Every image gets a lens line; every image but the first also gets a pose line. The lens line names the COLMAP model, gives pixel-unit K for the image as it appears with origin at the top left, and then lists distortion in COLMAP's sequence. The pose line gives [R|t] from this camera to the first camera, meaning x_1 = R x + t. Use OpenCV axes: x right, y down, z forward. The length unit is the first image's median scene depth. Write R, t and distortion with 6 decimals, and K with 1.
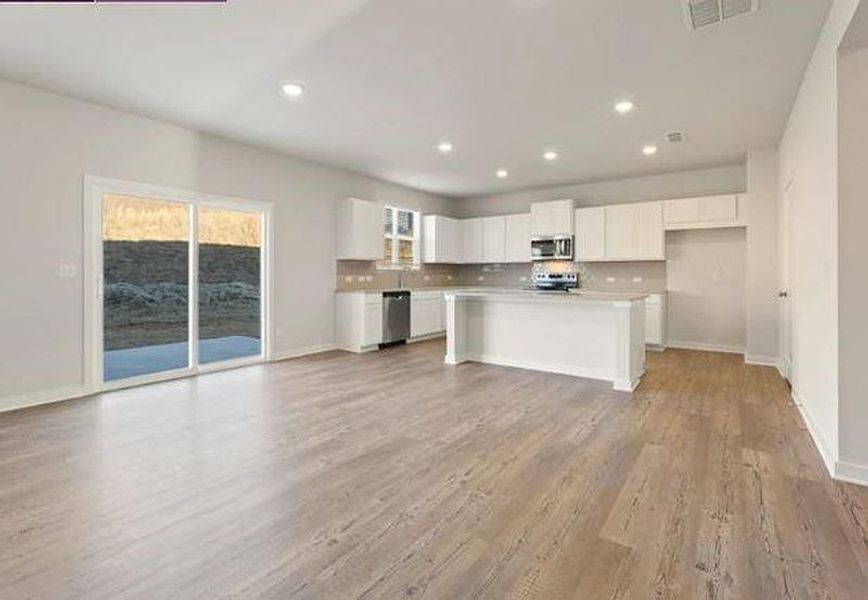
lens RADIAL K [[403.1, 0, 434.0], [0, 403.1, 300.0], [0, 0, 1]] dist [0.000288, -0.000088]
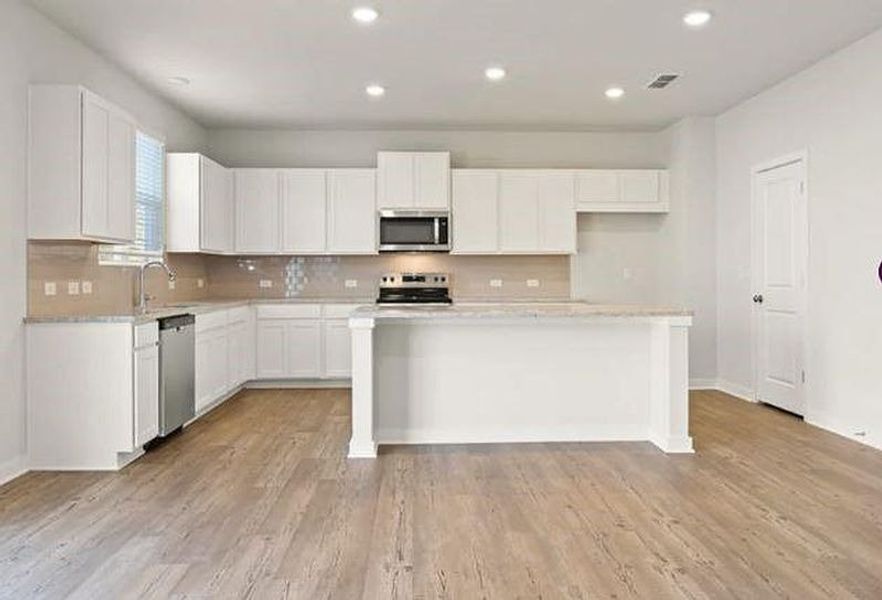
lens RADIAL K [[651.9, 0, 441.0], [0, 651.9, 300.0], [0, 0, 1]] dist [0.004439, -0.000360]
pose [[0.782274, -0.026340, 0.622378, -0.315387], [0.043470, 0.998978, -0.012360, -0.016647], [-0.621416, 0.036724, 0.782620, 0.265612]]
